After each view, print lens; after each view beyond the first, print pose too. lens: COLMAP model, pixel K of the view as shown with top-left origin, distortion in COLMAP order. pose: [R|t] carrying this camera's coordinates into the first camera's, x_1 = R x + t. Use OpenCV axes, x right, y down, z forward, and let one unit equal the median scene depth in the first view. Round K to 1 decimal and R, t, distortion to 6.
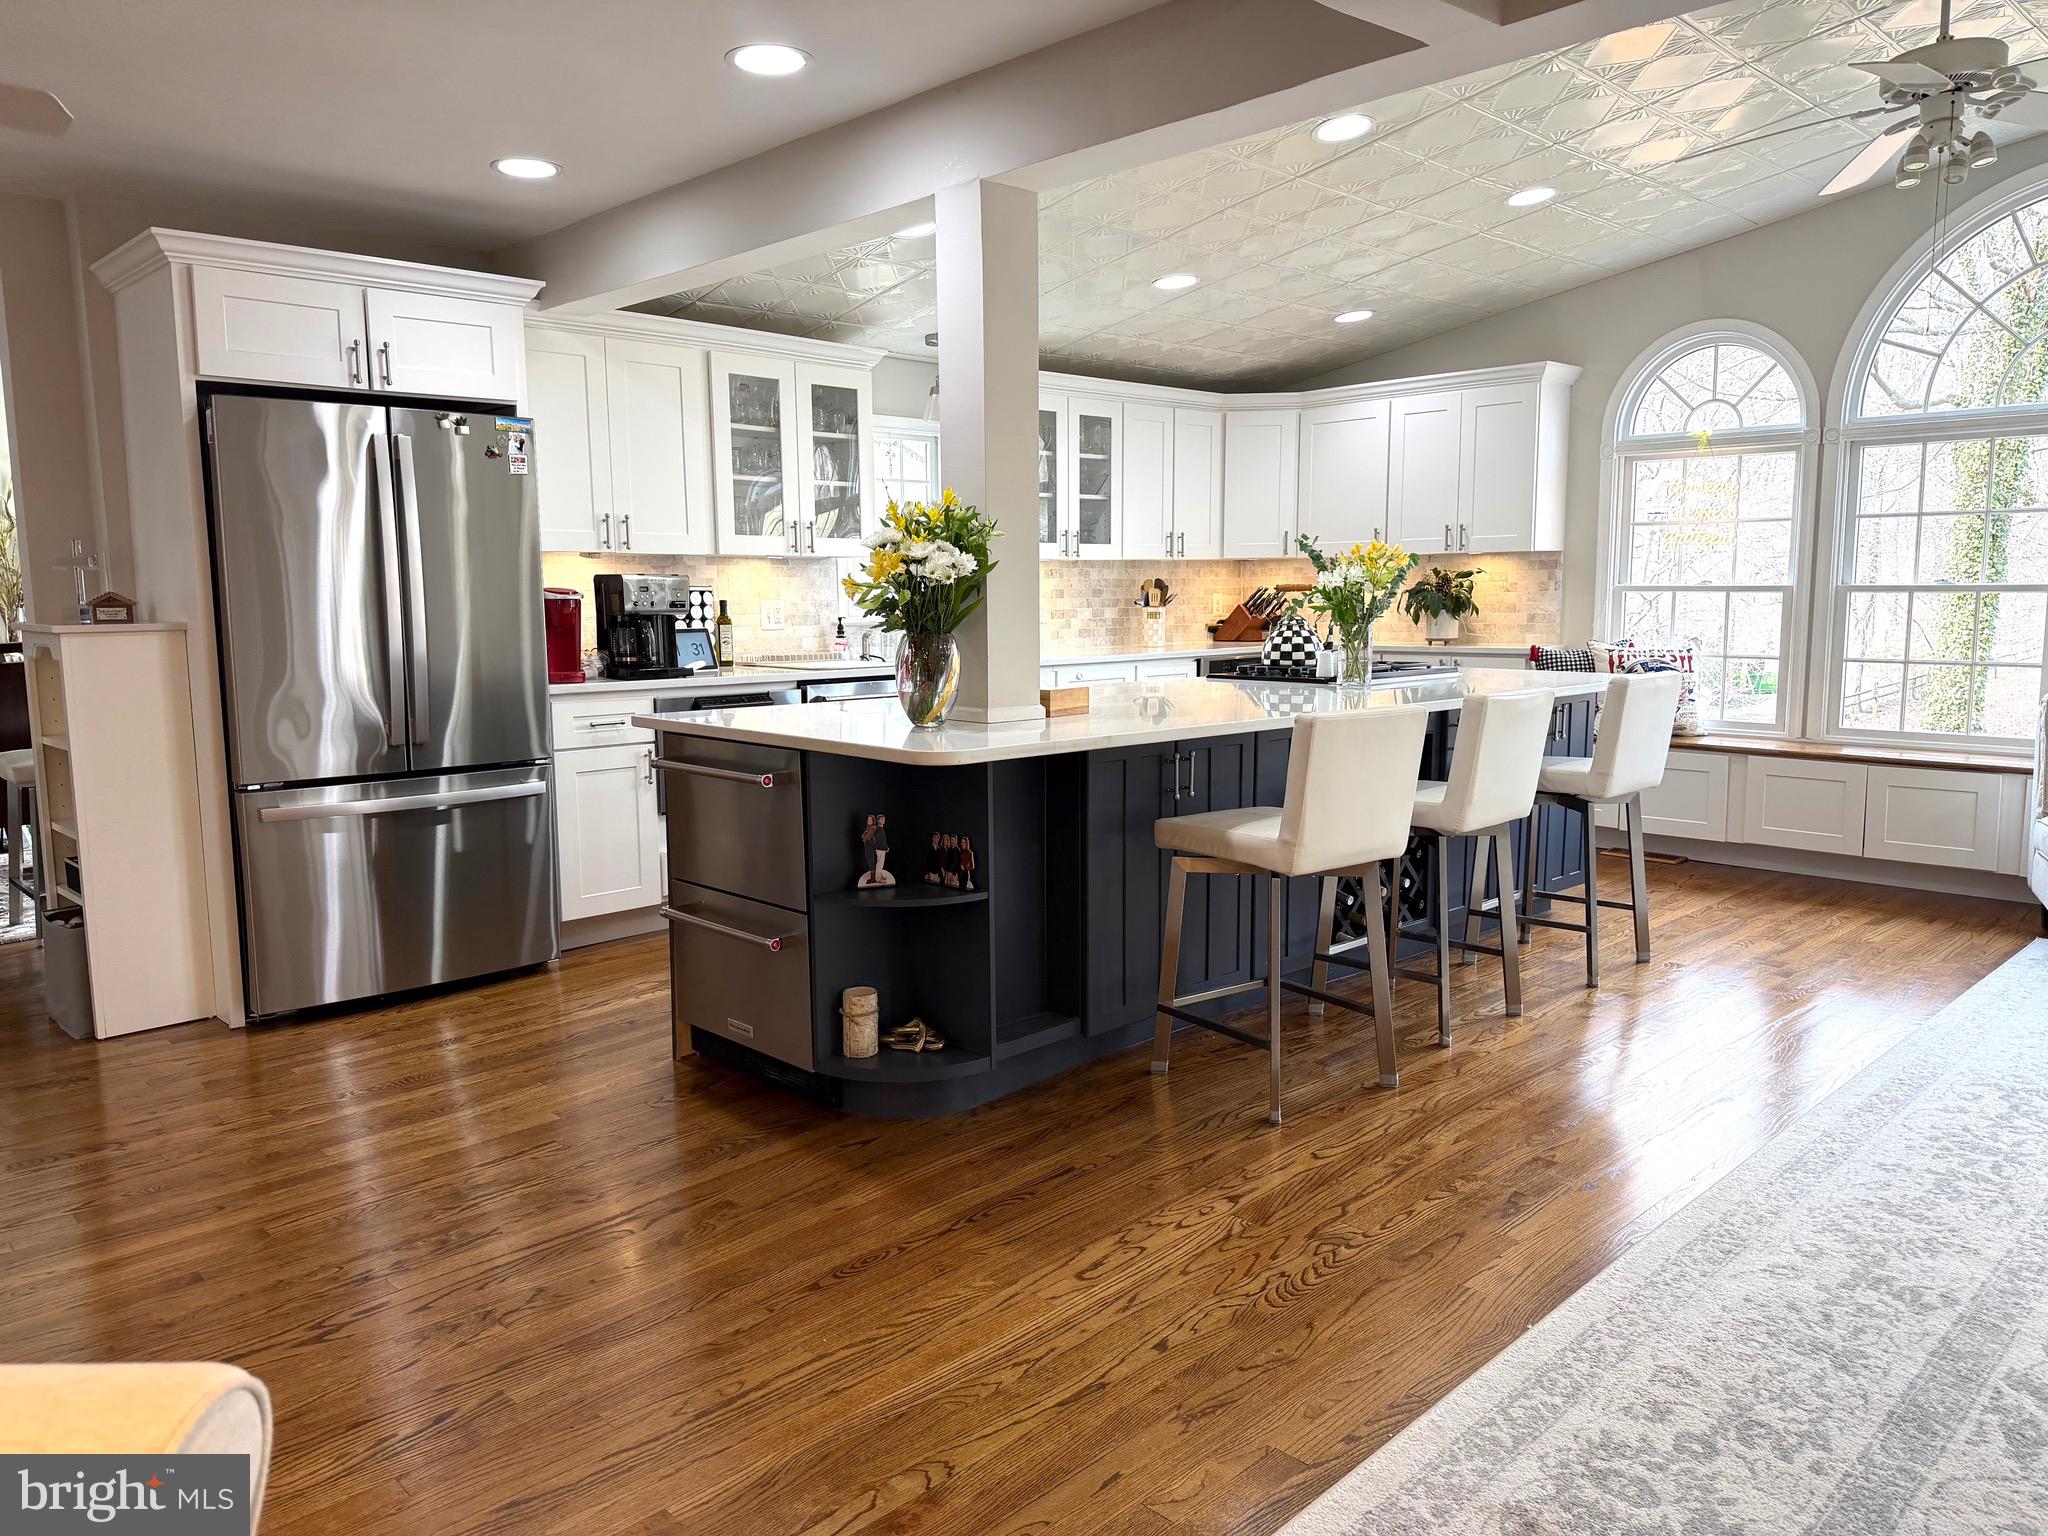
lens RADIAL K [[1415.1, 0, 1027.7], [0, 1415.1, 778.7], [0, 0, 1]] dist [0.029720, -0.039211]
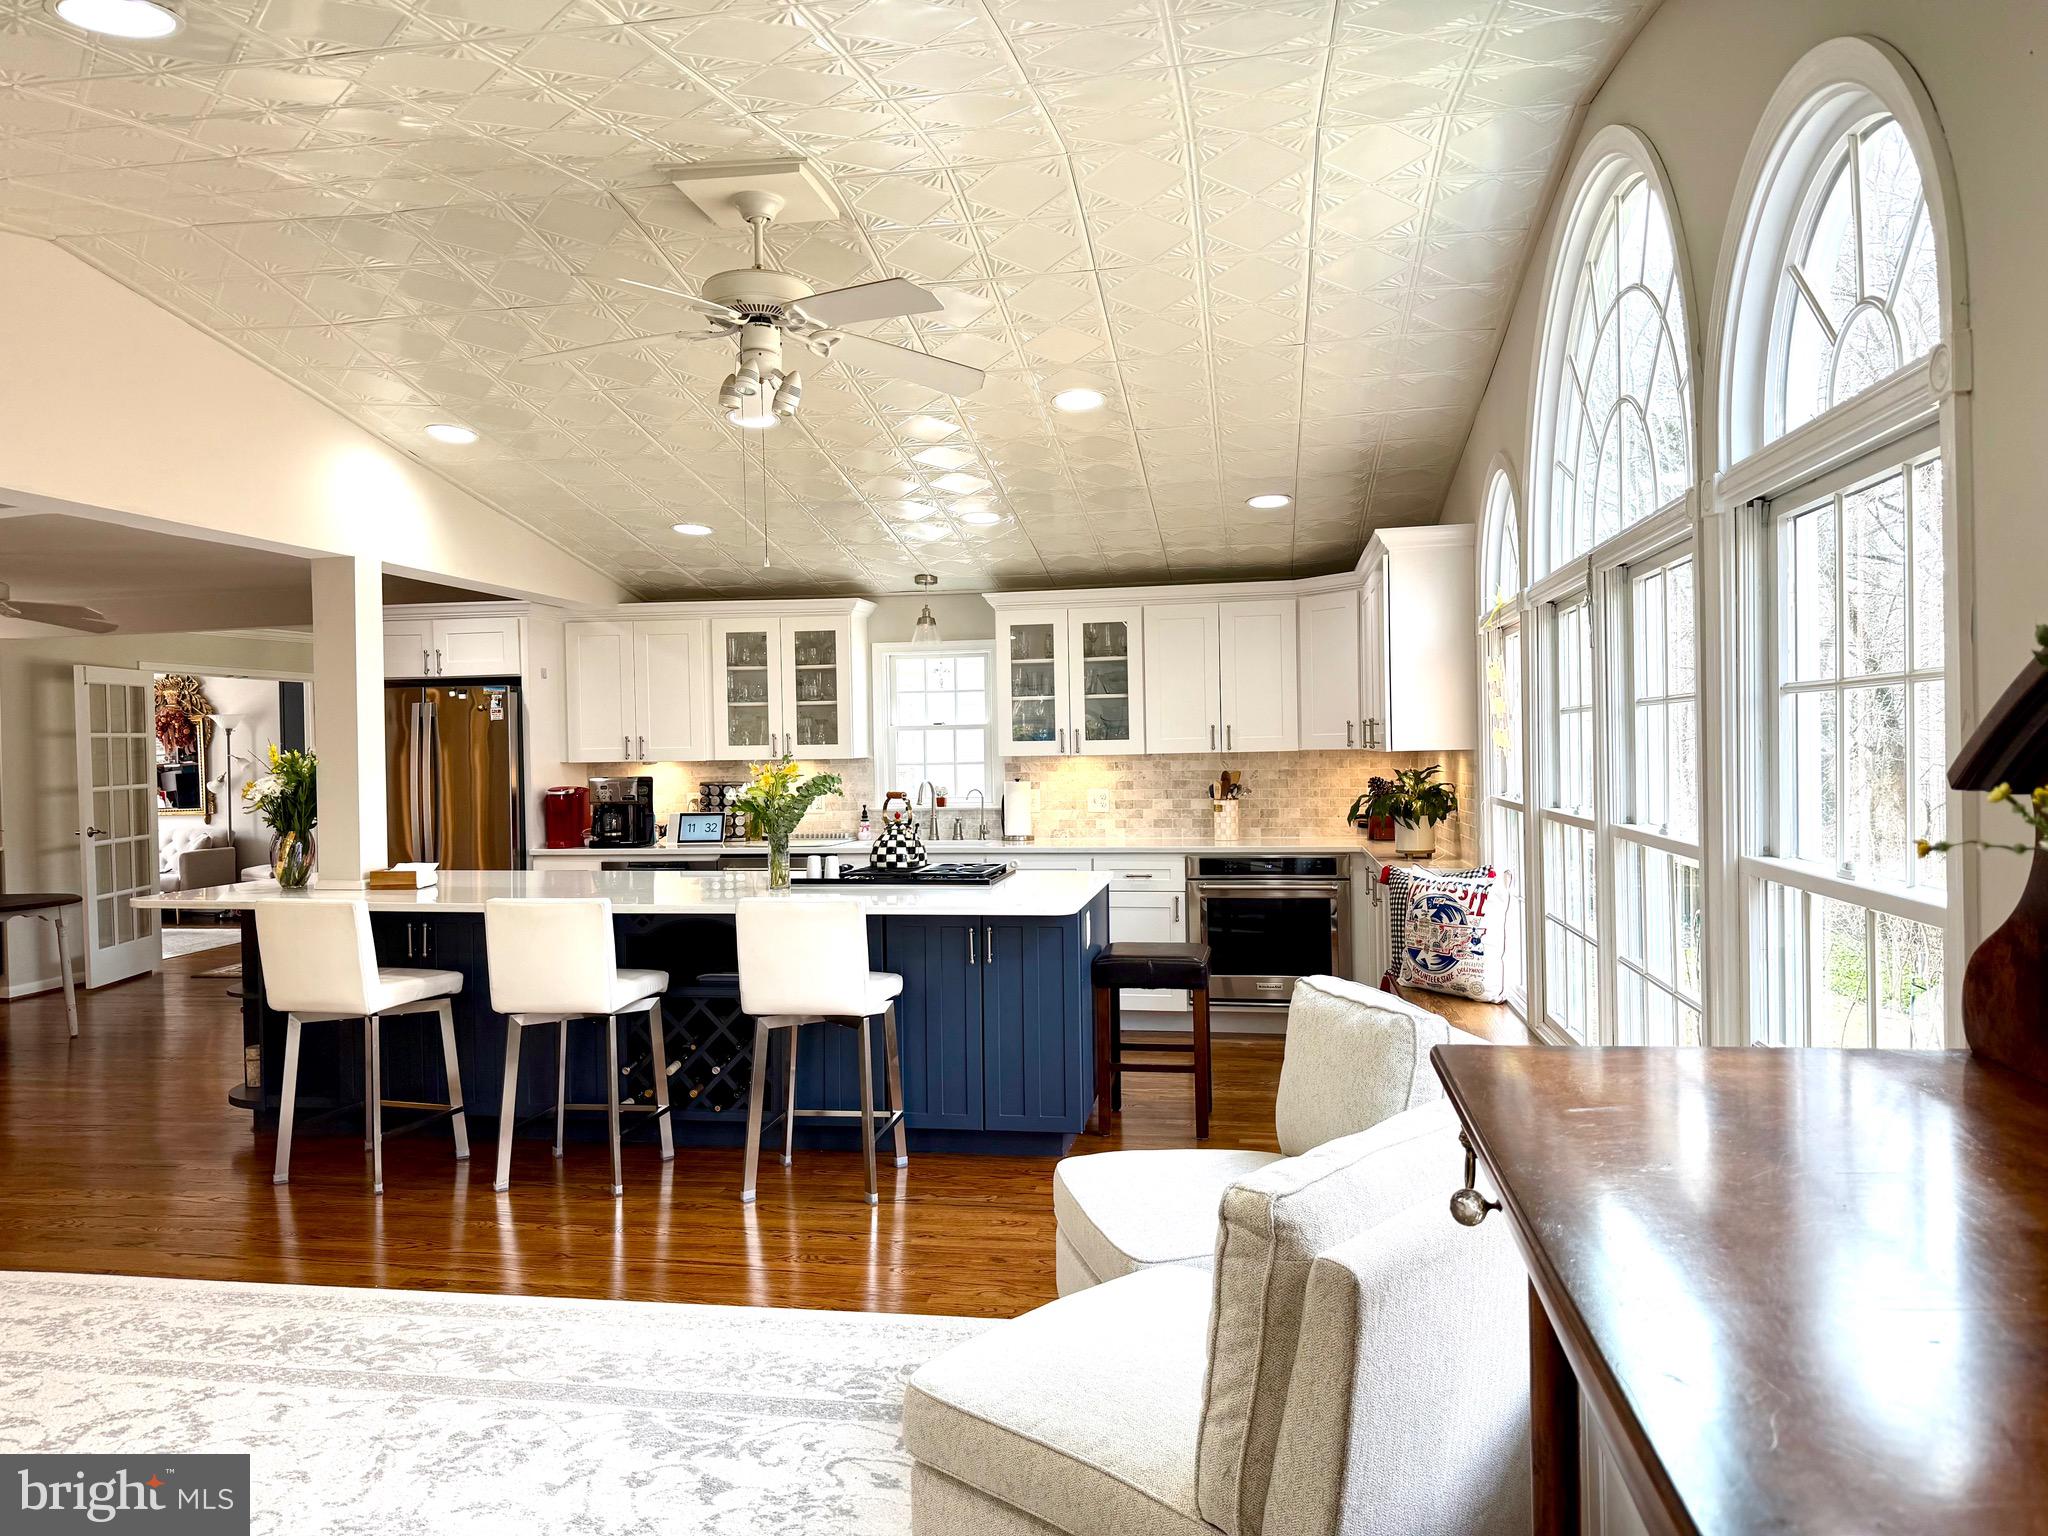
lens RADIAL K [[1415.1, 0, 1040.0], [0, 1415.1, 764.8], [0, 0, 1]] dist [0.029720, -0.039211]
pose [[0.605420, 0.010257, -0.795840, 0.870770], [-0.095791, 0.993588, -0.060066, -0.081485], [0.790121, 0.112599, 0.602520, 0.335572]]
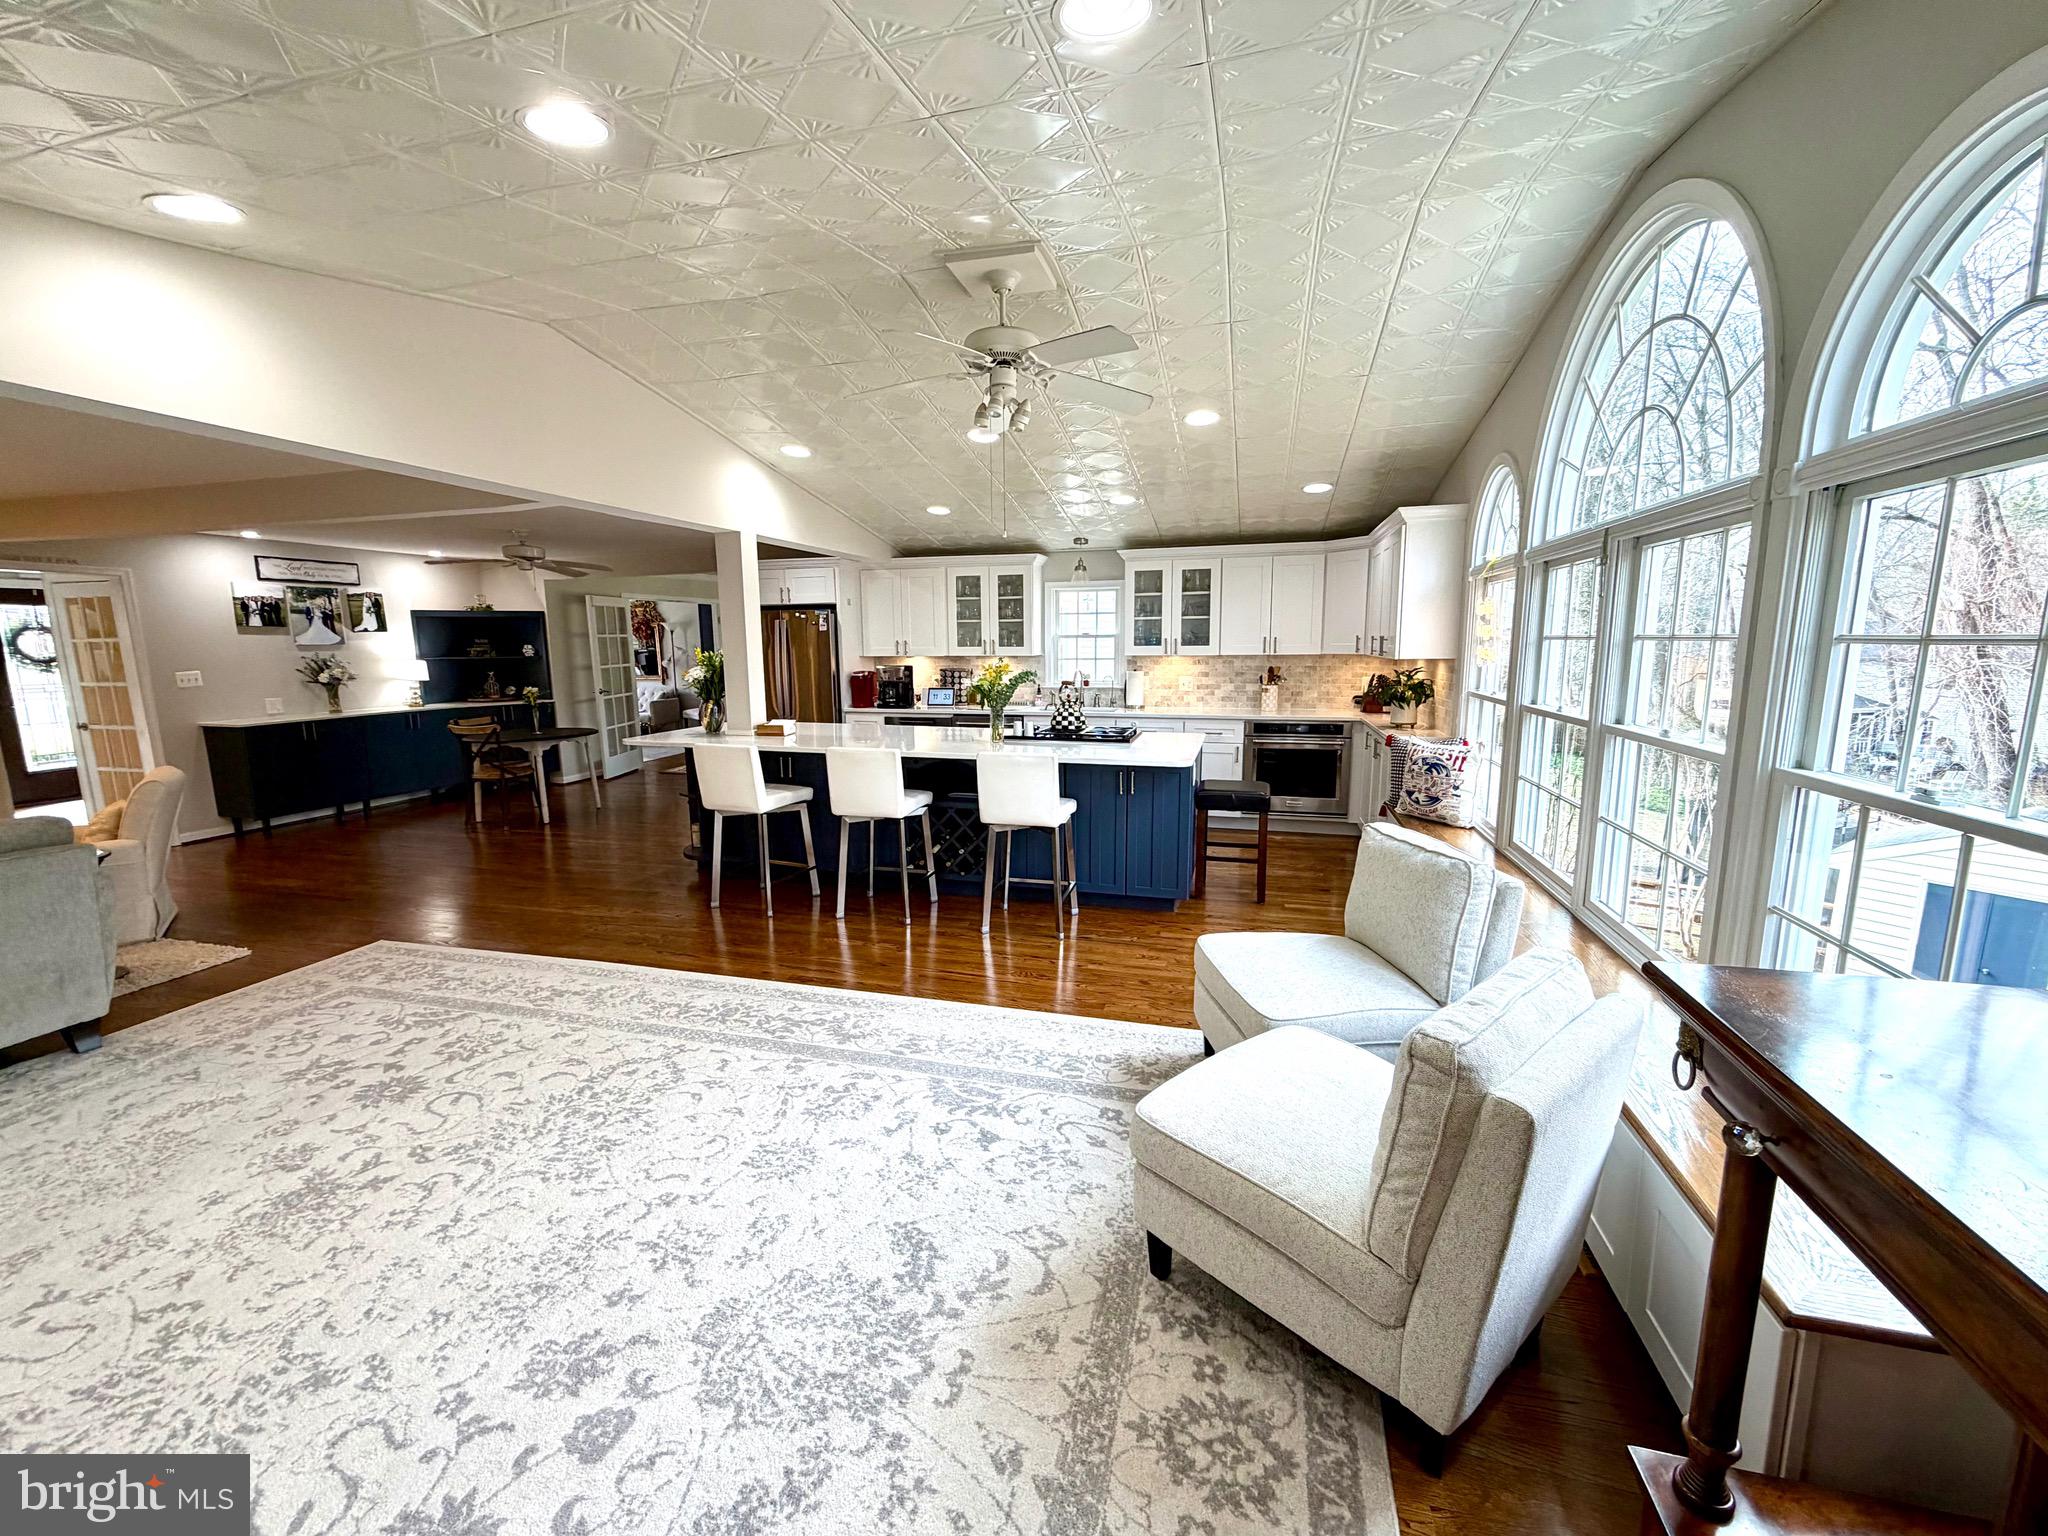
lens RADIAL K [[816.1, 0, 1032.1], [0, 816.1, 766.0], [0, 0, 1]] dist [-0.003639, 0.000763]
pose [[0.517175, 0.135980, -0.845009, 0.794044], [-0.111166, 0.989607, 0.091211, -0.094560], [0.848630, 0.046764, 0.526916, 0.344053]]
